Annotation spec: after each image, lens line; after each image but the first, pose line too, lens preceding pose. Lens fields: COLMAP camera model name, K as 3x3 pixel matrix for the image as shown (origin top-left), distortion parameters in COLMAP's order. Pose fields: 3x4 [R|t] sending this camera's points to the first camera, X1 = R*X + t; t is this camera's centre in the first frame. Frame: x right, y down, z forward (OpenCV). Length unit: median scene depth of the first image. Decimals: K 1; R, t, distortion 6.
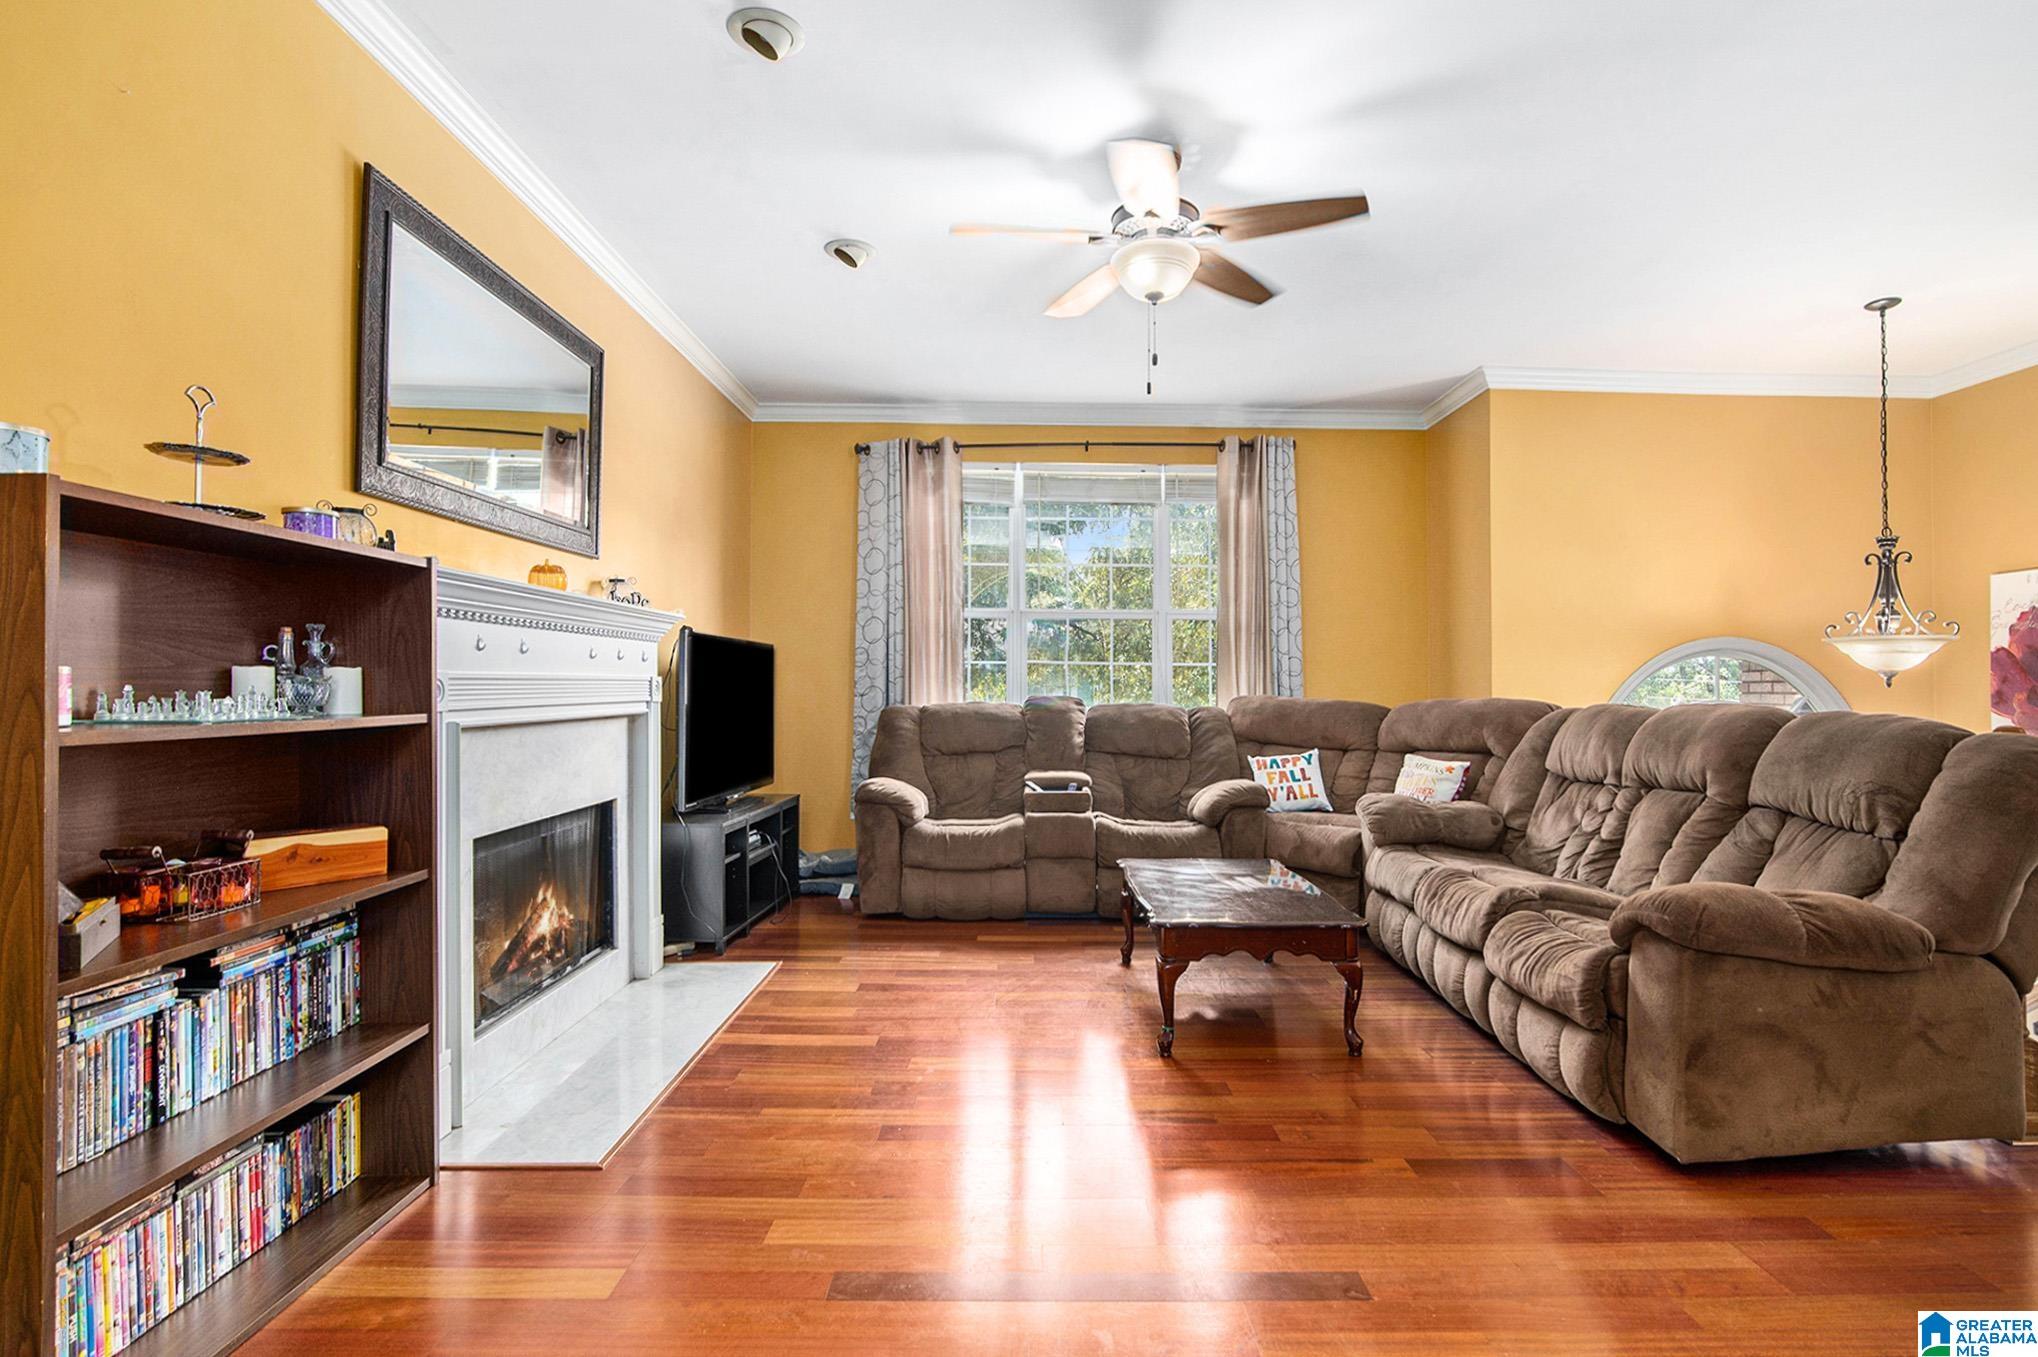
lens RADIAL K [[990.4, 0, 1027.6], [0, 990.4, 687.8], [0, 0, 1]] dist [-0.024805, 0.001613]
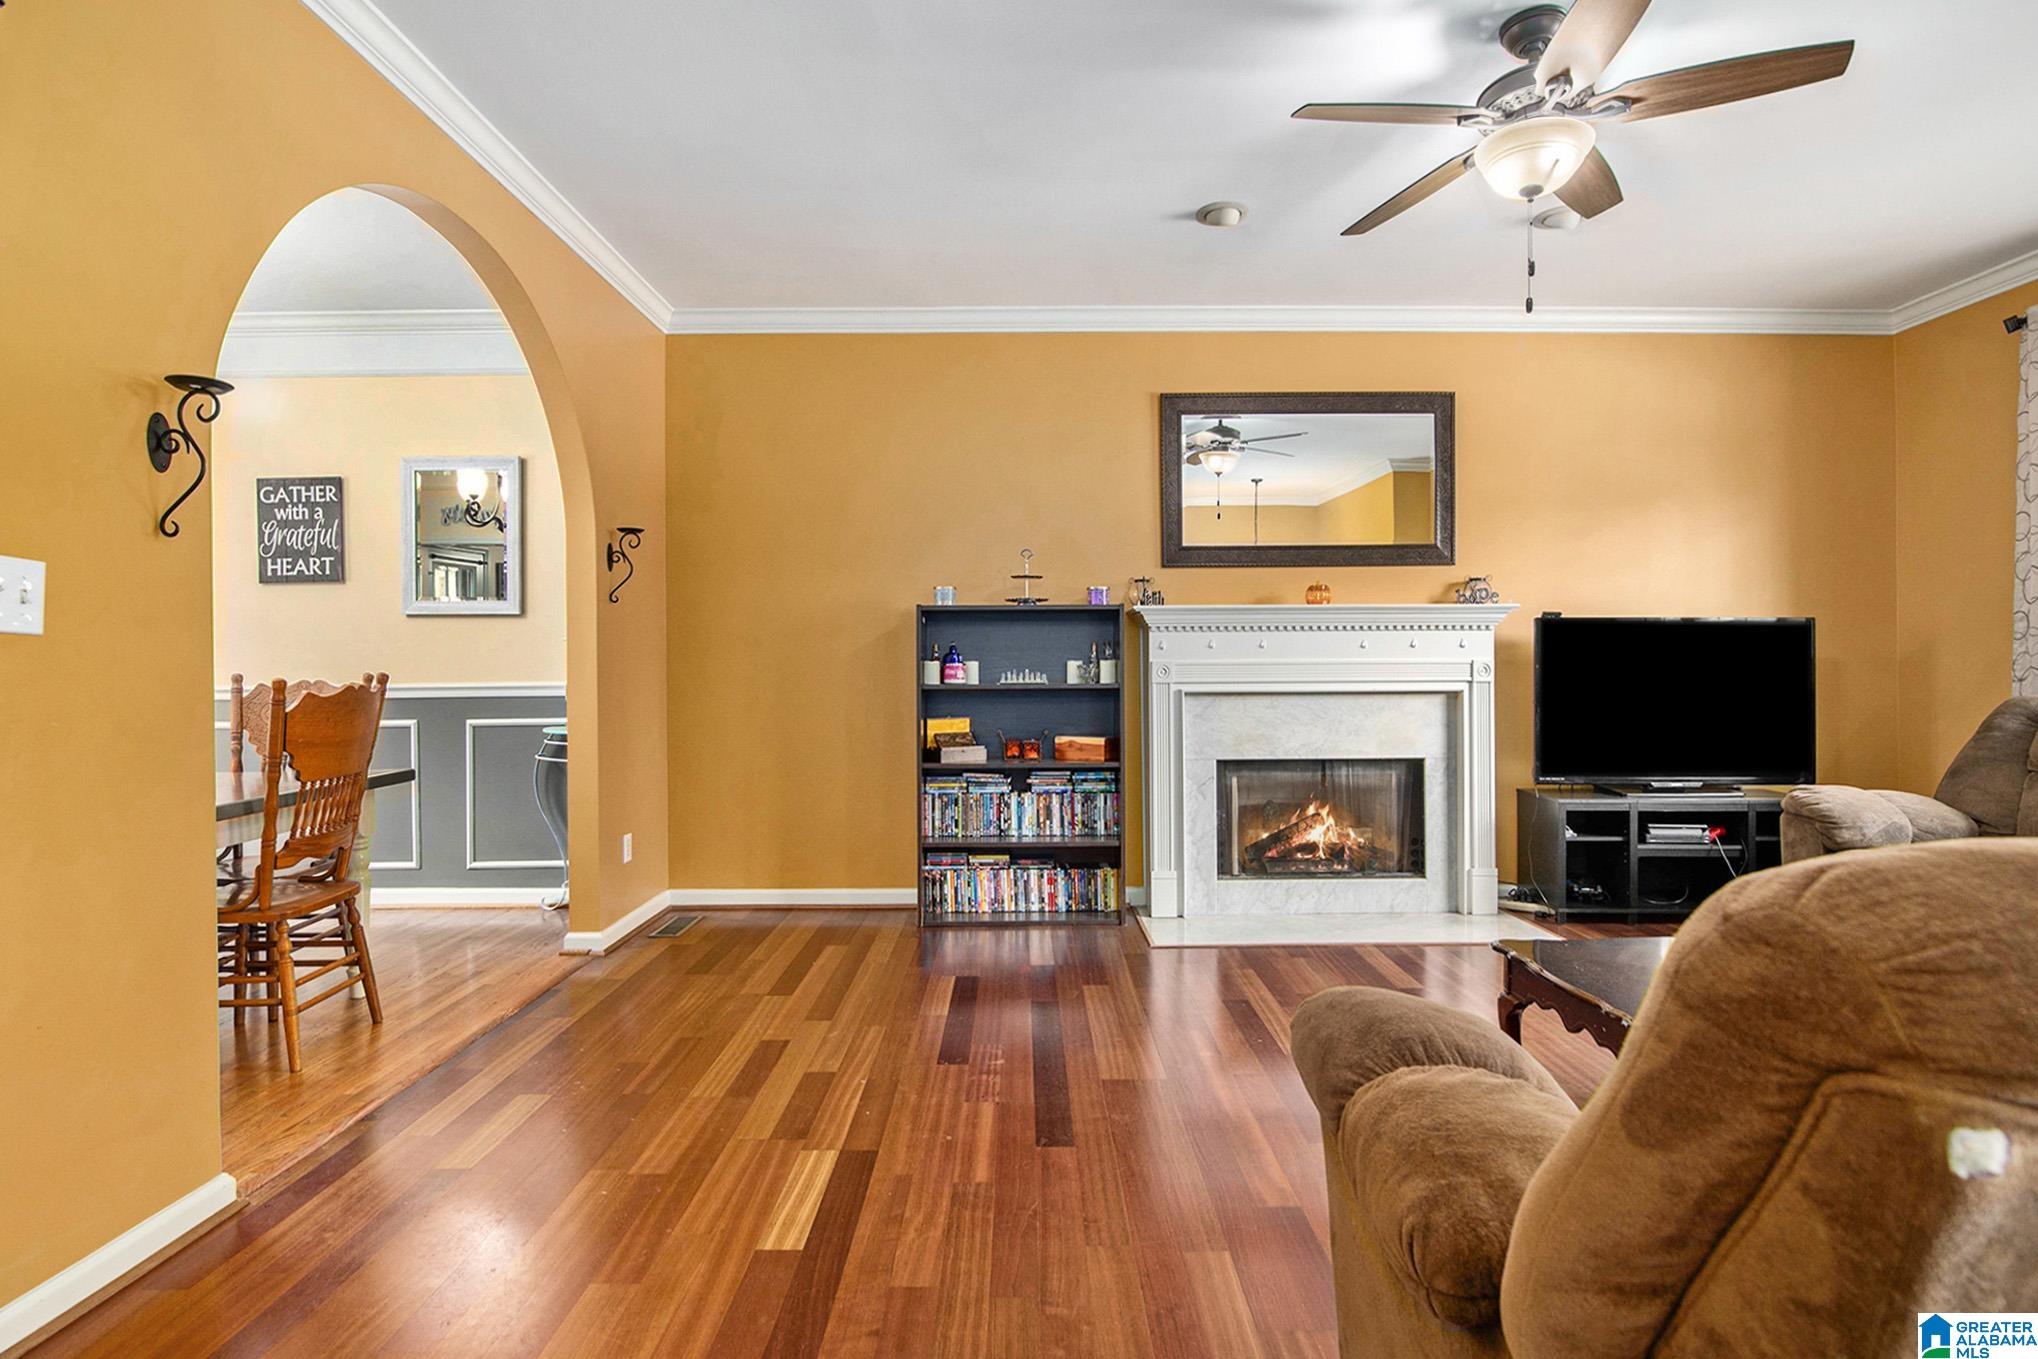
lens RADIAL K [[990.4, 0, 1028.3], [0, 990.4, 670.9], [0, 0, 1]] dist [-0.024805, 0.001613]
pose [[-0.021678, -0.005187, -0.999752, 1.530477], [0.000716, 0.999986, -0.005204, 0.012732], [0.999765, -0.000829, -0.021674, 0.954032]]
